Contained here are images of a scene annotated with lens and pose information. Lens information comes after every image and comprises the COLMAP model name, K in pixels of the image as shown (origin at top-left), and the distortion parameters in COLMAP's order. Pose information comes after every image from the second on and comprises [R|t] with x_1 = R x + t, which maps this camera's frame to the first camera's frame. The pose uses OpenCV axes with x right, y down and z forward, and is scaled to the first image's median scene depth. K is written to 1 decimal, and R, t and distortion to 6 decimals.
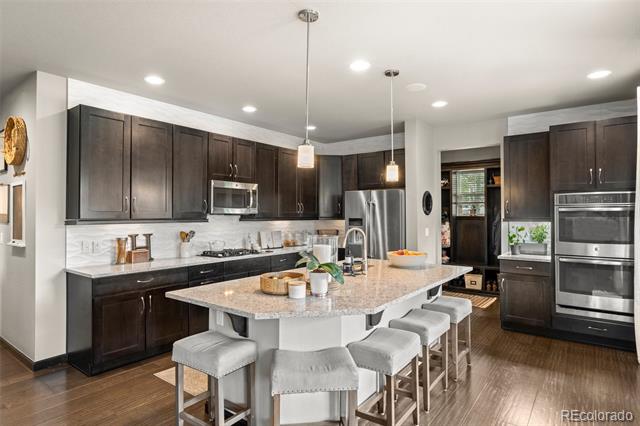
lens RADIAL K [[364.5, 0, 320.0], [0, 364.5, 213.0], [0, 0, 1]] dist [0.000331, -0.000112]
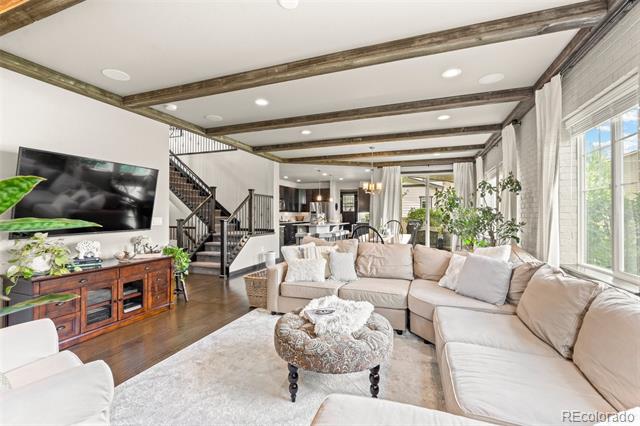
lens RADIAL K [[281.8, 0, 320.0], [0, 281.8, 213.0], [0, 0, 1]] dist [-0.001902, -0.000173]
pose [[0.959581, 0.003912, 0.281404, -0.444100], [-0.005362, 0.999976, 0.004382, 0.014530], [-0.281380, -0.005714, 0.959579, -1.093030]]
